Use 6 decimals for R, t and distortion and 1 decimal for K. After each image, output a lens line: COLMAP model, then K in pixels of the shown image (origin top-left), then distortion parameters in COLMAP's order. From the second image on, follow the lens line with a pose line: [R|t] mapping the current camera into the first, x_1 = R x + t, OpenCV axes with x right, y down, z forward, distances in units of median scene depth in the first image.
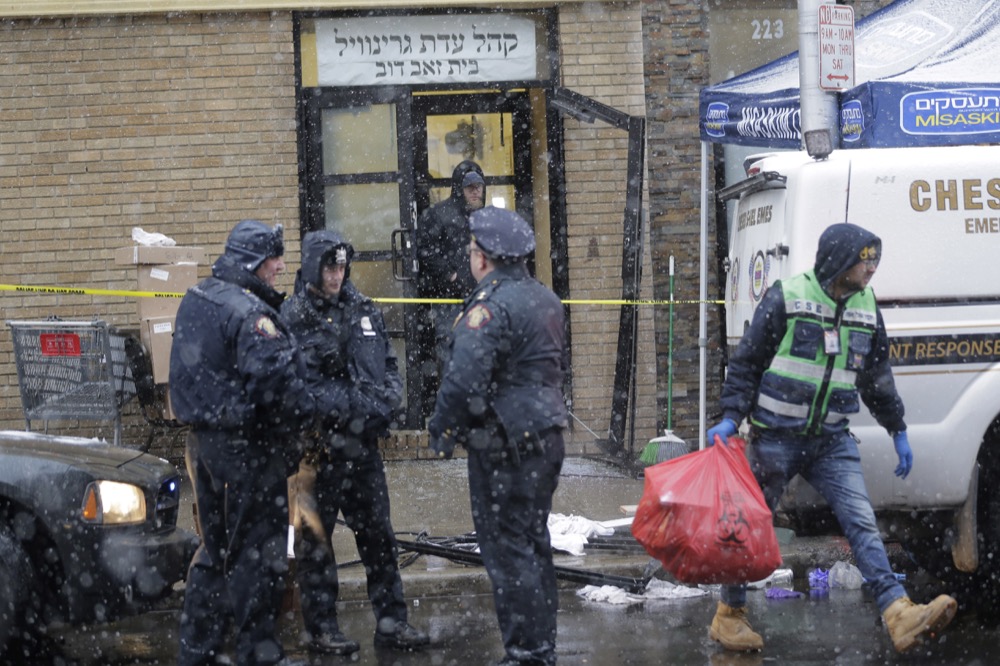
lens RADIAL K [[2561.0, 0, 500.9], [0, 2561.0, 332.7], [0, 0, 1]] dist [-0.143015, 0.000000]
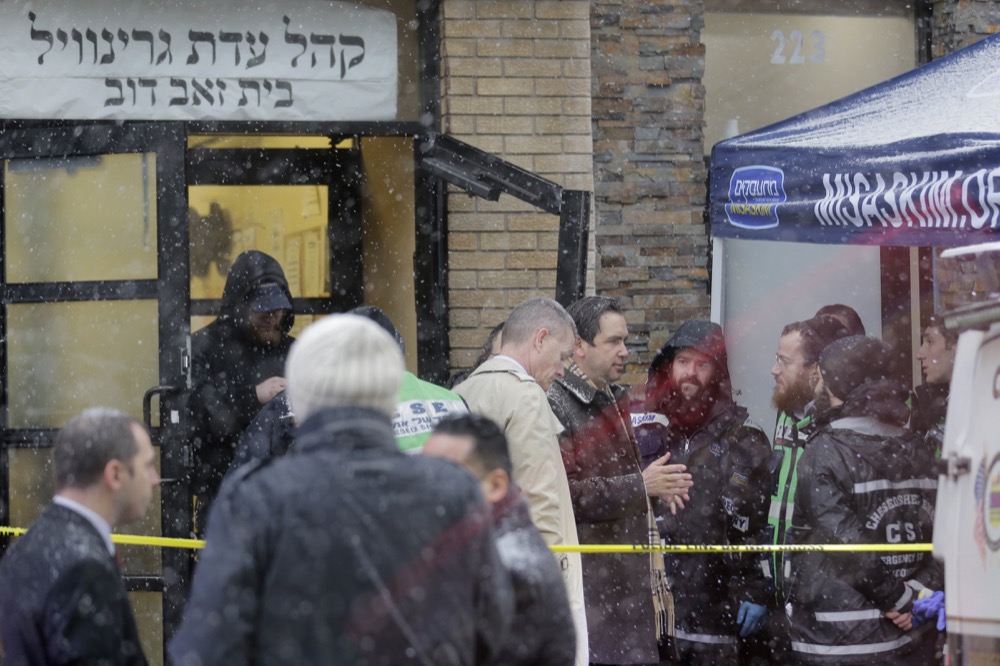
lens RADIAL K [[3267.9, 0, 498.6], [0, 3267.9, 332.8], [0, 0, 1]] dist [-0.018209, 0.000000]
pose [[0.990513, 0.023538, 0.135389, -0.058554], [-0.015295, 0.997983, -0.061609, -0.010920], [-0.136566, 0.058954, 0.988875, 0.308915]]
